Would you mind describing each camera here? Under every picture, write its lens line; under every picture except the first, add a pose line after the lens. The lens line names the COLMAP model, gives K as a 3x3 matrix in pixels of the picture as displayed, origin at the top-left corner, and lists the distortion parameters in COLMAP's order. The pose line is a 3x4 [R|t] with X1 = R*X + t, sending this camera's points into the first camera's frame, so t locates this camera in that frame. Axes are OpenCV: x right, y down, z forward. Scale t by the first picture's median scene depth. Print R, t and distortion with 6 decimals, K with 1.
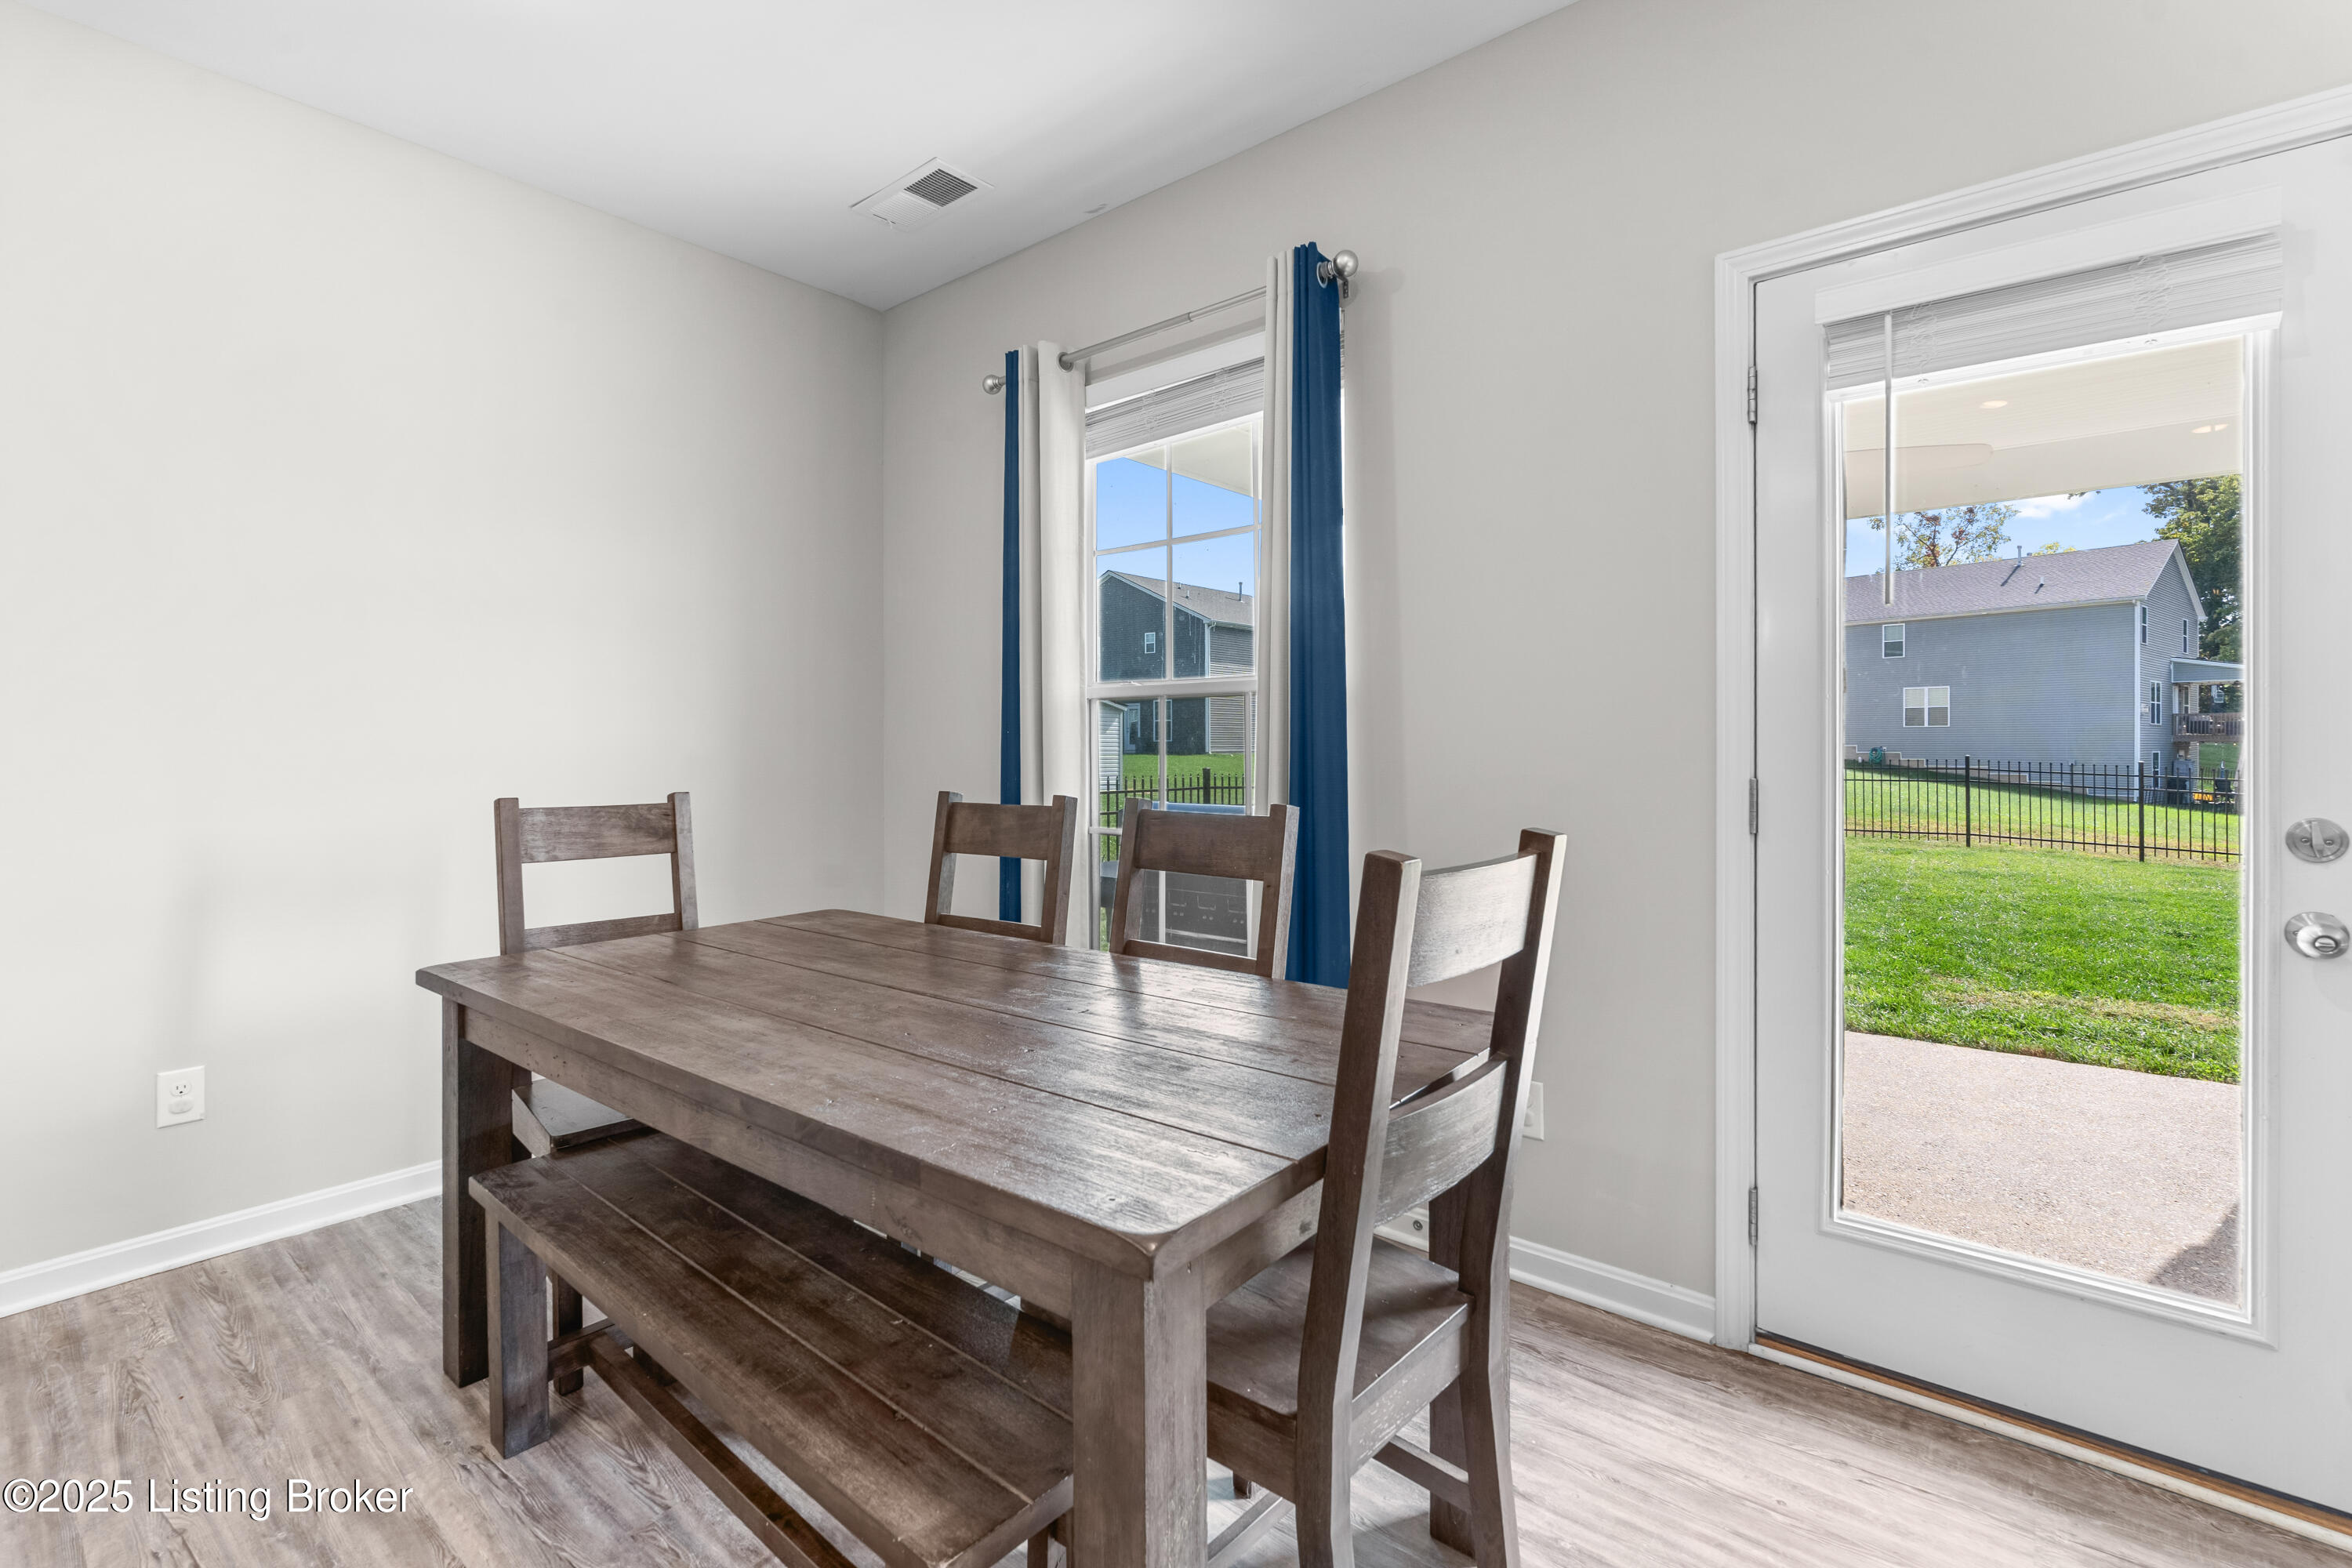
lens RADIAL K [[1052.4, 0, 1172.3], [0, 1052.4, 766.2], [0, 0, 1]] dist [-0.005119, 0.000818]
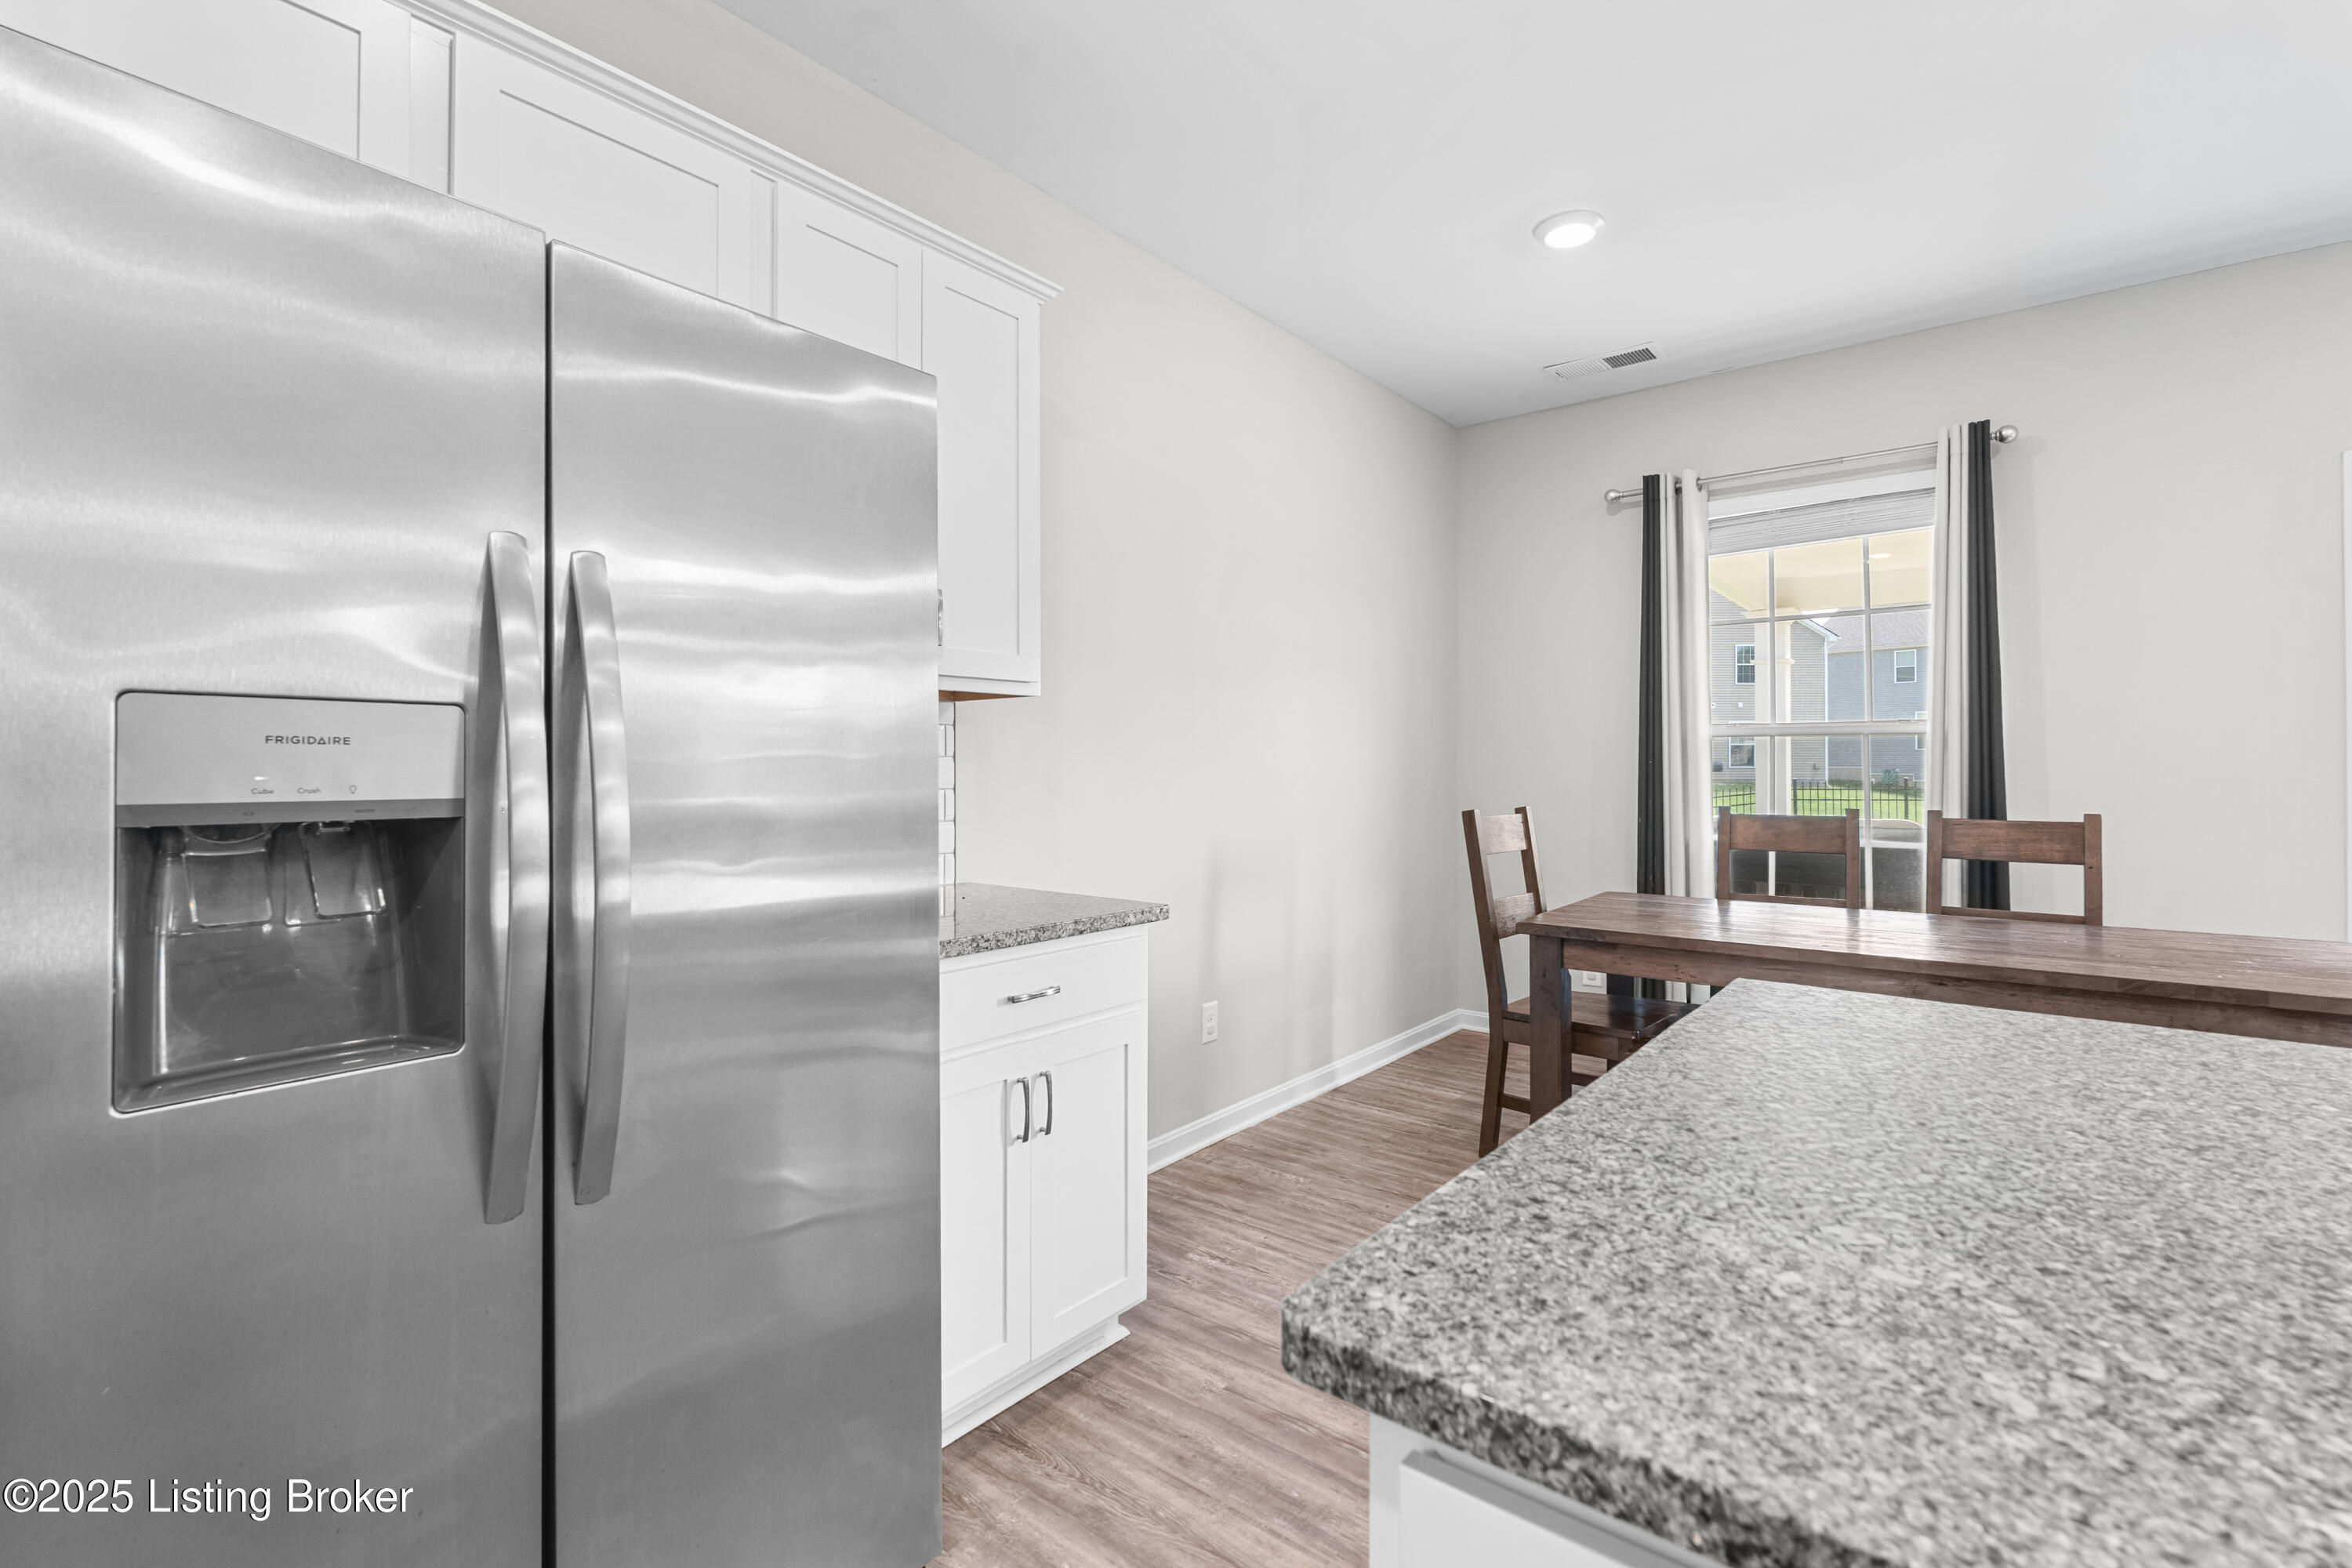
lens RADIAL K [[1052.4, 0, 1116.3], [0, 1052.4, 762.5], [0, 0, 1]] dist [-0.005119, 0.000818]
pose [[0.999999, -0.001336, 0.000267, -1.040039], [0.001338, 0.999966, -0.008111, -0.024773], [-0.000256, 0.008111, 0.999967, -0.412909]]
